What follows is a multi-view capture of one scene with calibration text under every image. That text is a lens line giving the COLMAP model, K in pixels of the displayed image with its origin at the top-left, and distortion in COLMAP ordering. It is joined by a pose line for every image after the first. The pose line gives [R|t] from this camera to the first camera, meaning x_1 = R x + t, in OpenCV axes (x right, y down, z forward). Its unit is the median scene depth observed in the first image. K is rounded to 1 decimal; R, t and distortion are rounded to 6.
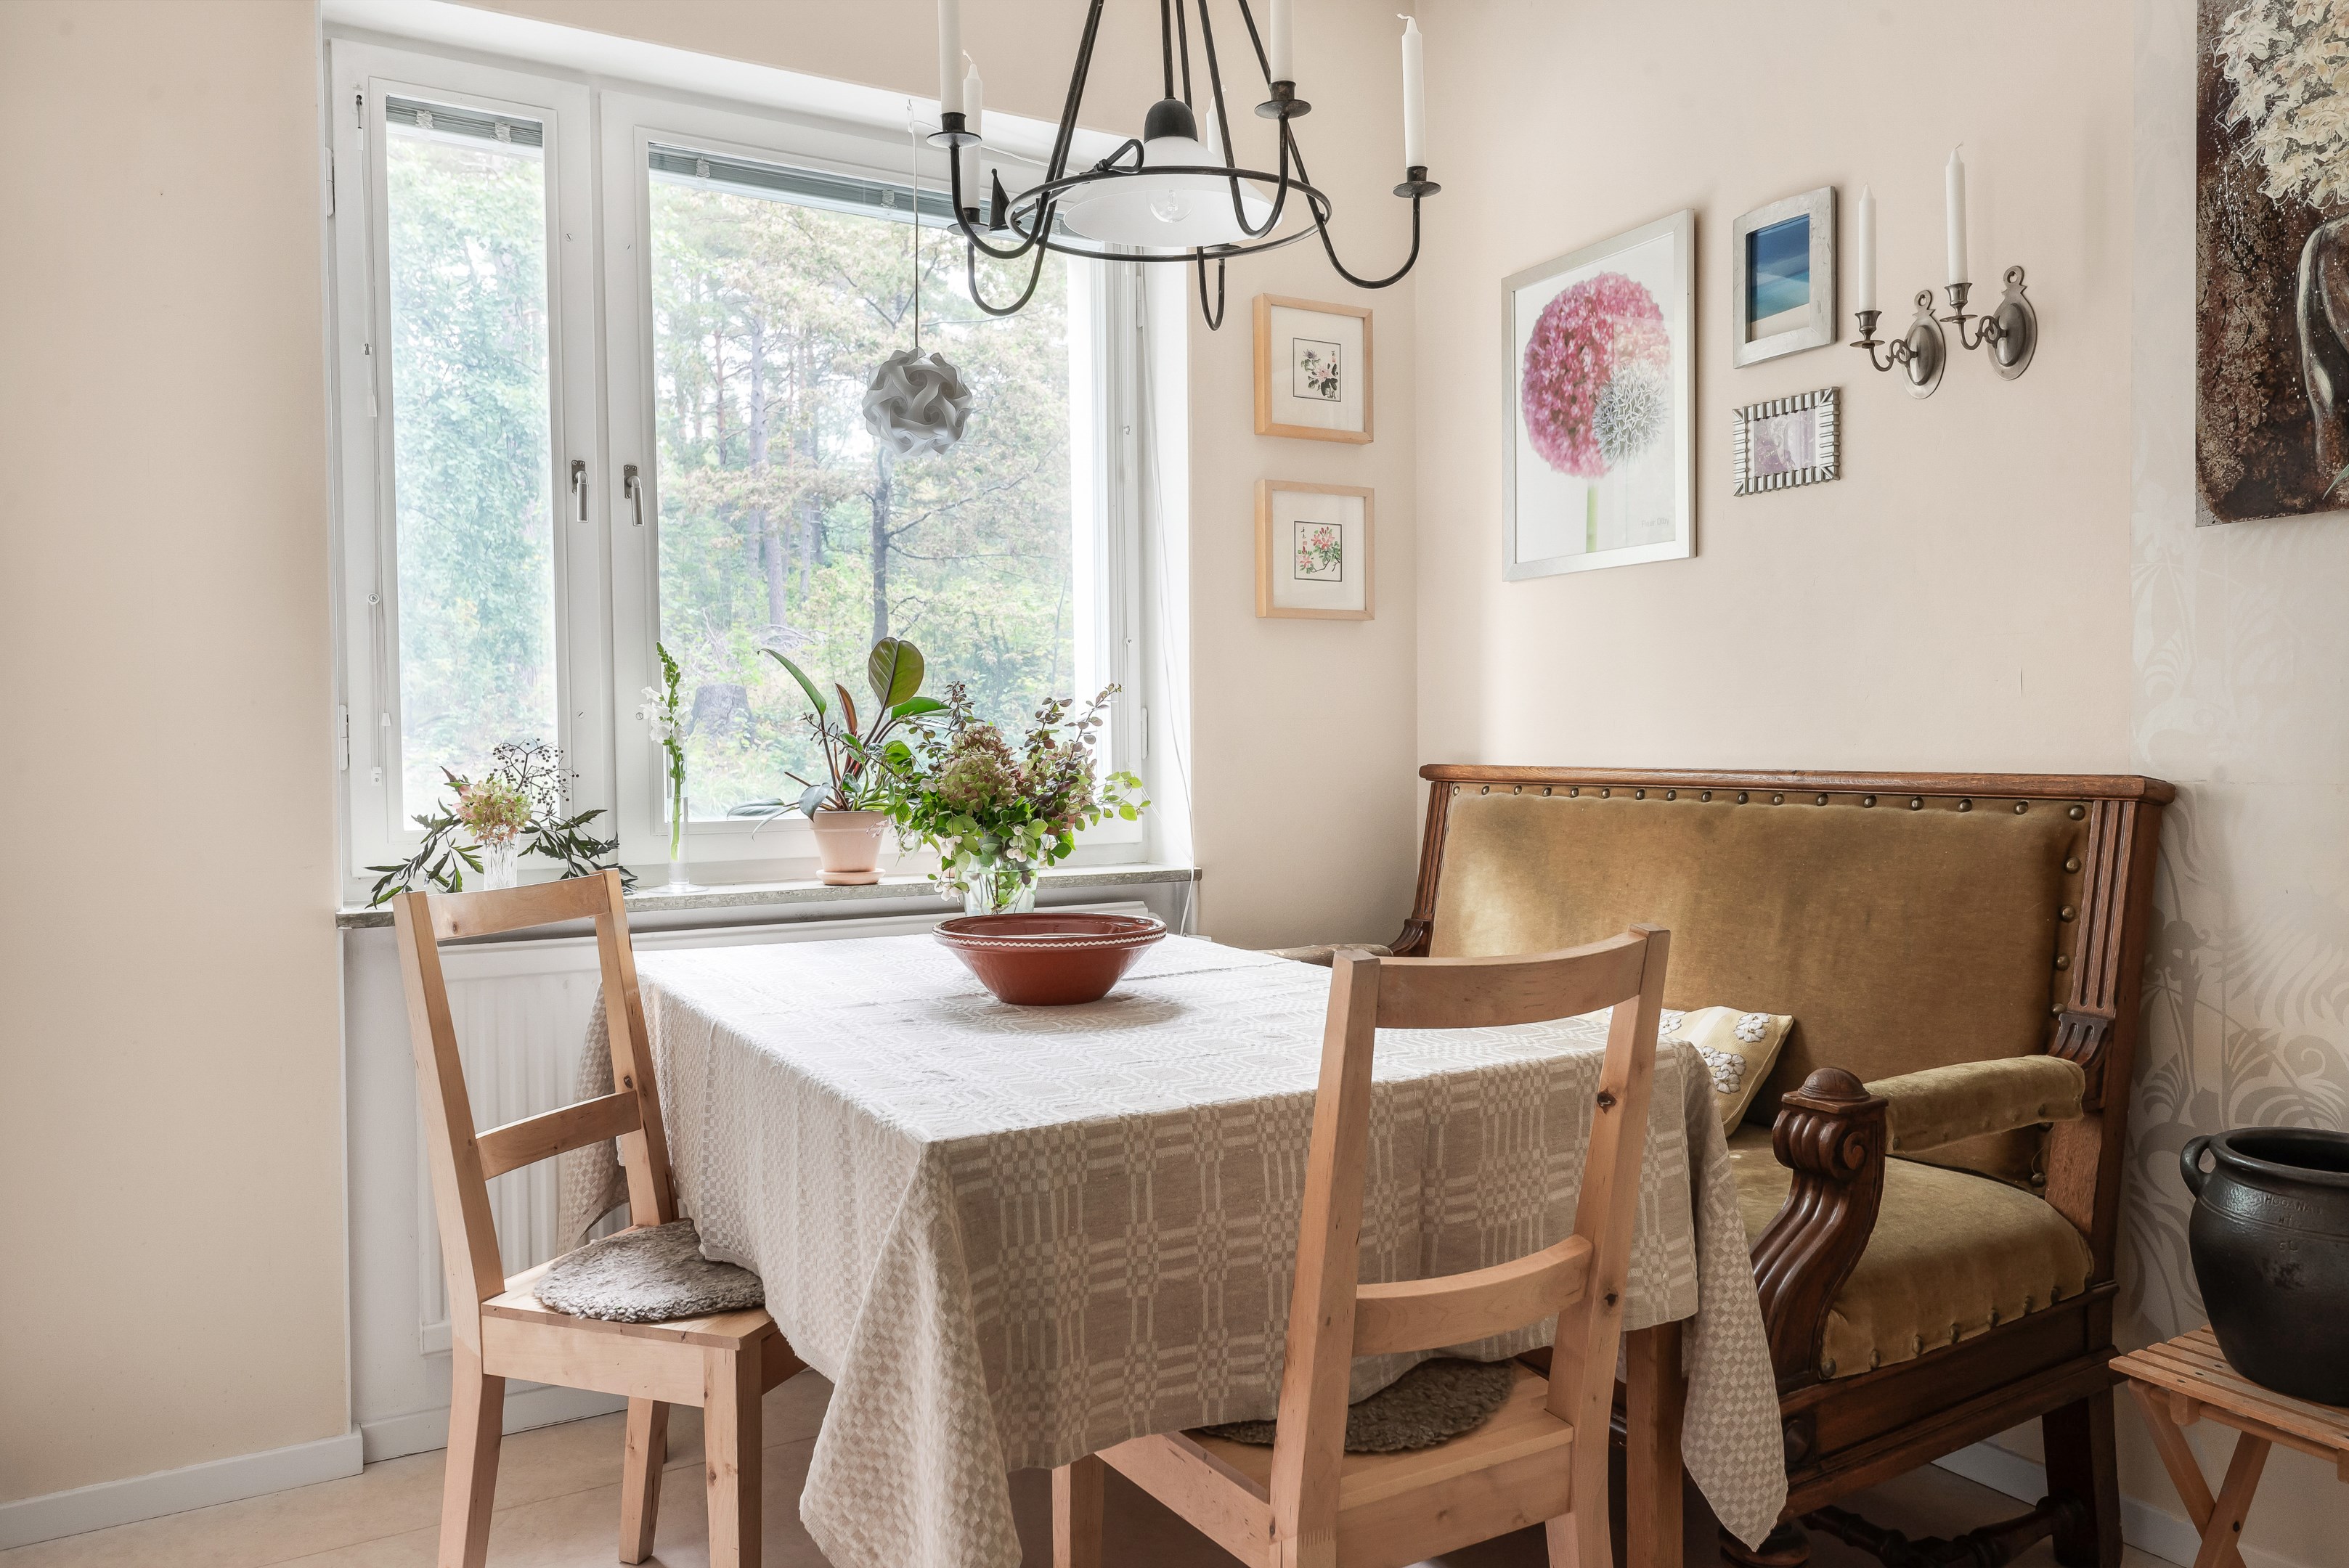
lens RADIAL K [[1627.5, 0, 1174.5], [0, 1627.5, 784.0], [0, 0, 1]] dist [0.018036, -0.002325]
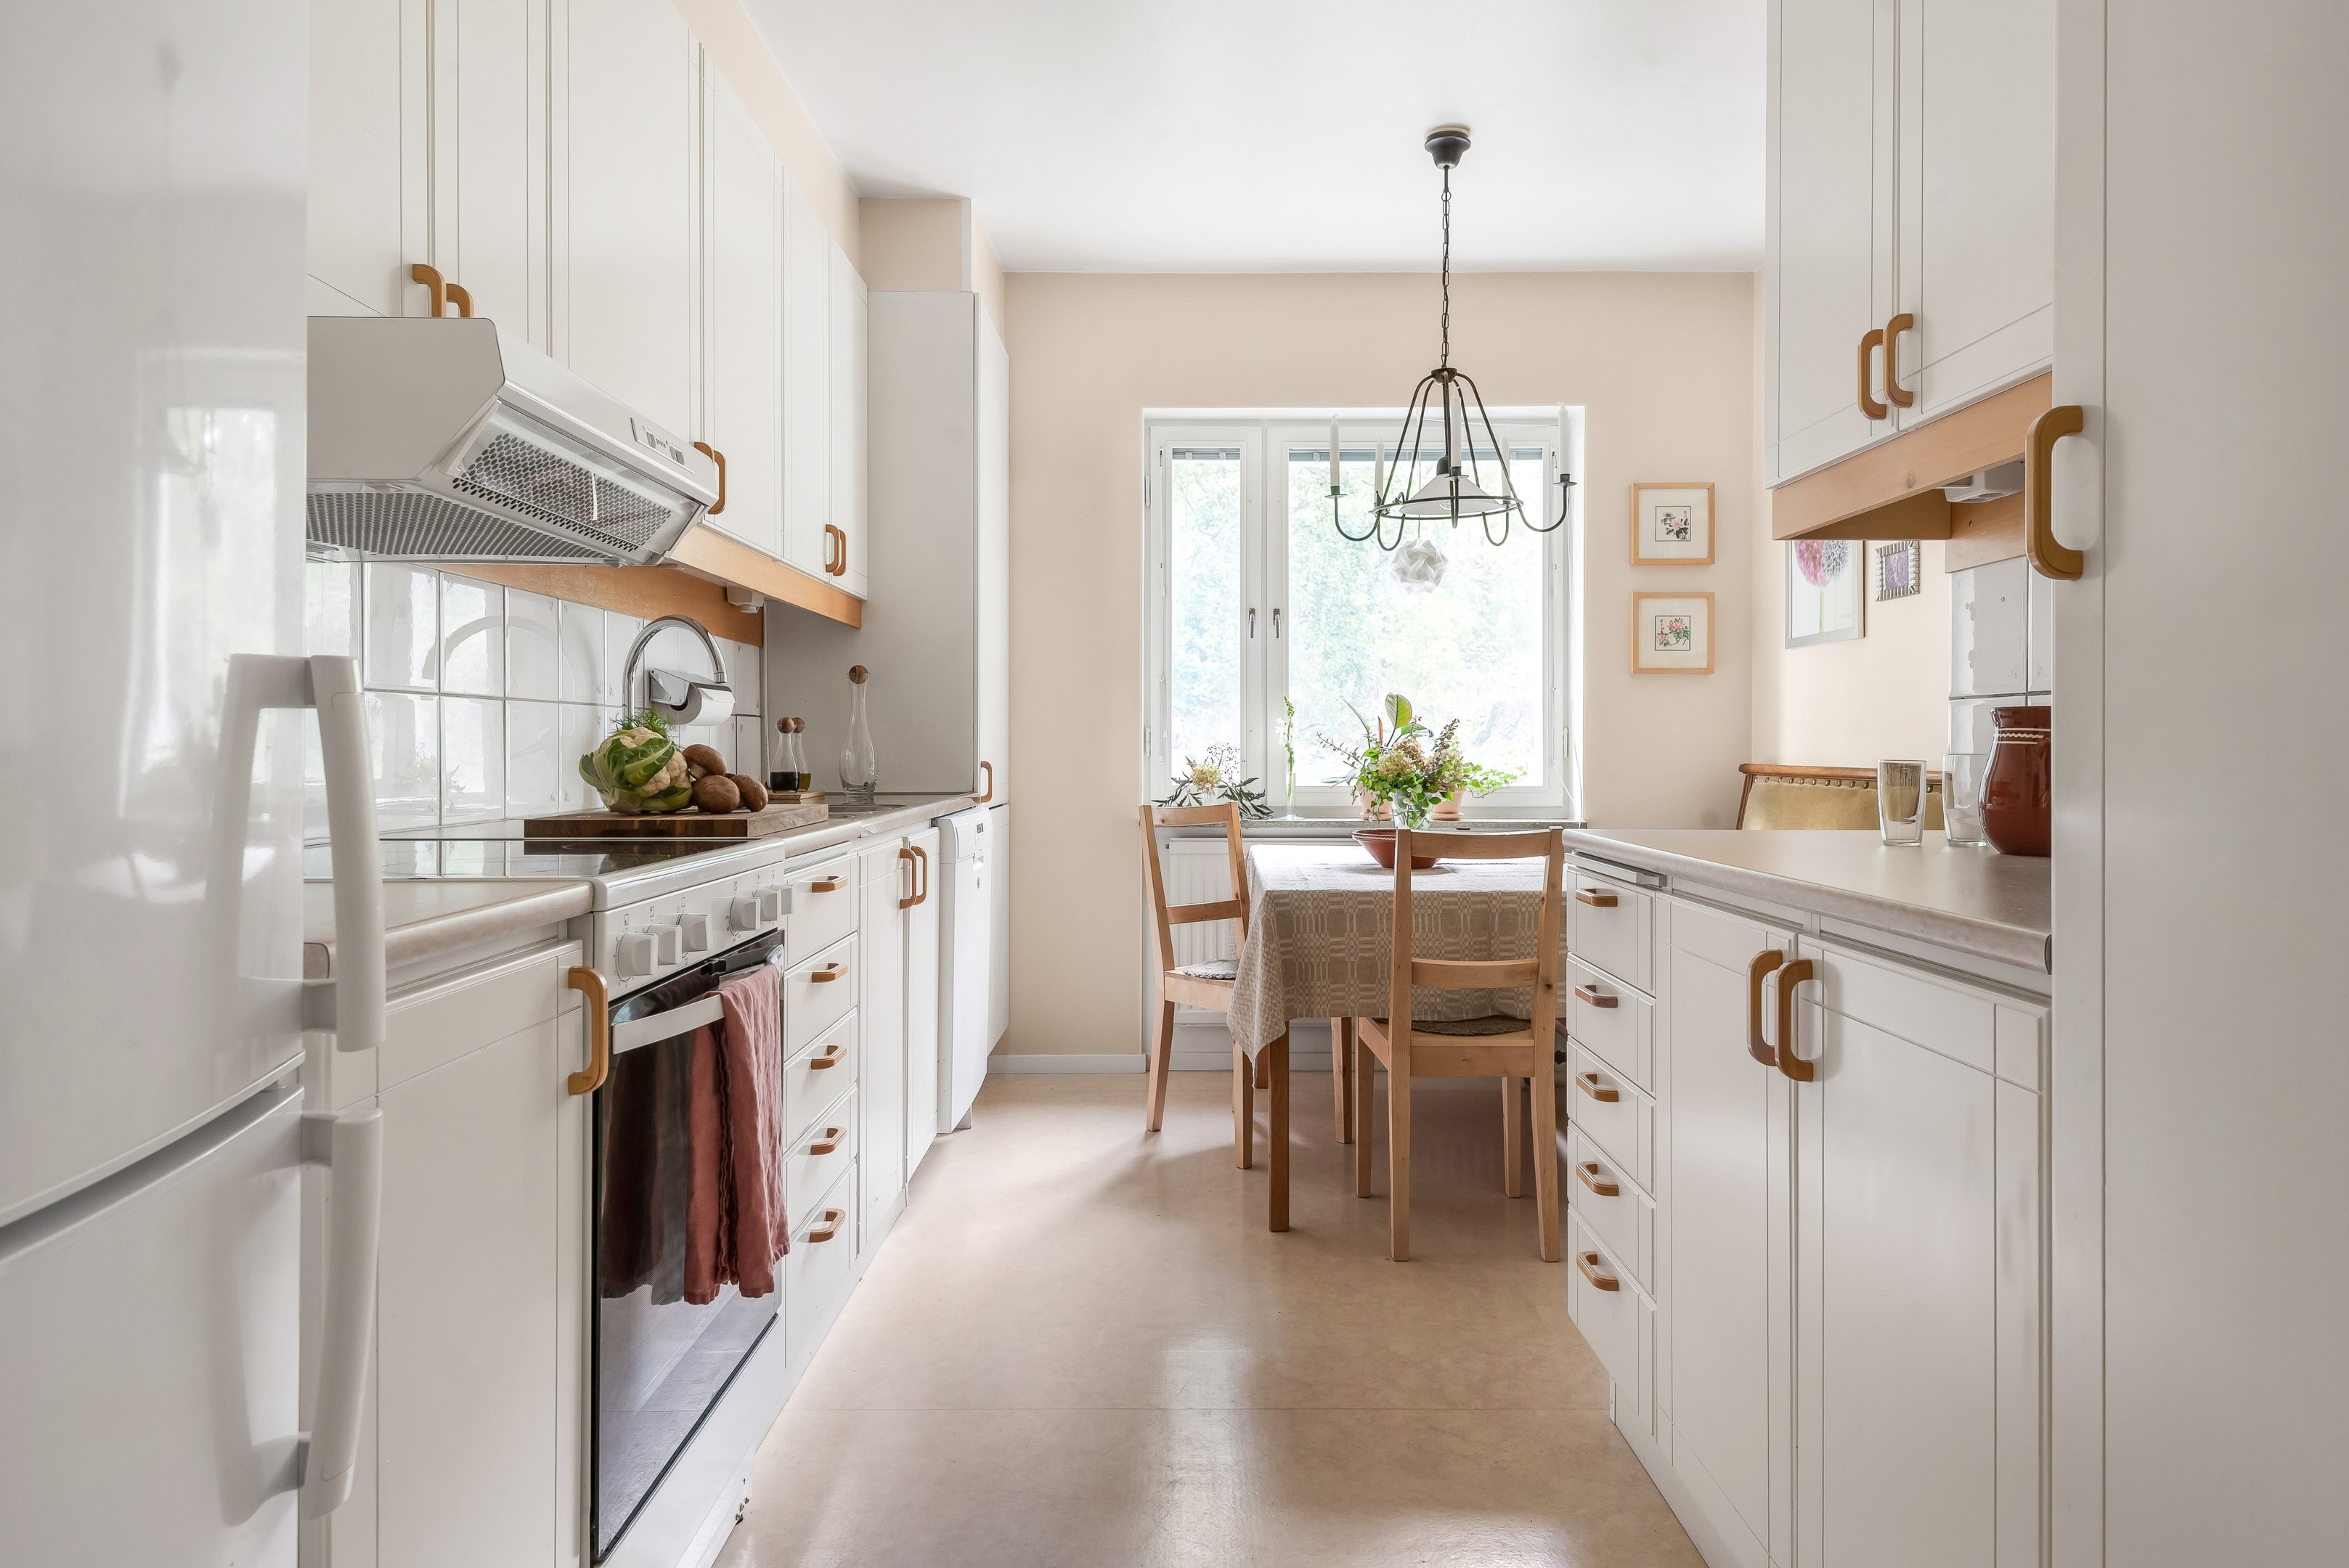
lens RADIAL K [[1190.3, 0, 1174.3], [0, 1190.3, 745.0], [0, 0, 1]] dist [0.000348, -0.000031]
pose [[0.870958, 0.009199, -0.491271, 0.286891], [-0.021490, 0.999581, -0.019382, 0.005370], [0.490887, 0.027438, 0.870791, -0.347411]]
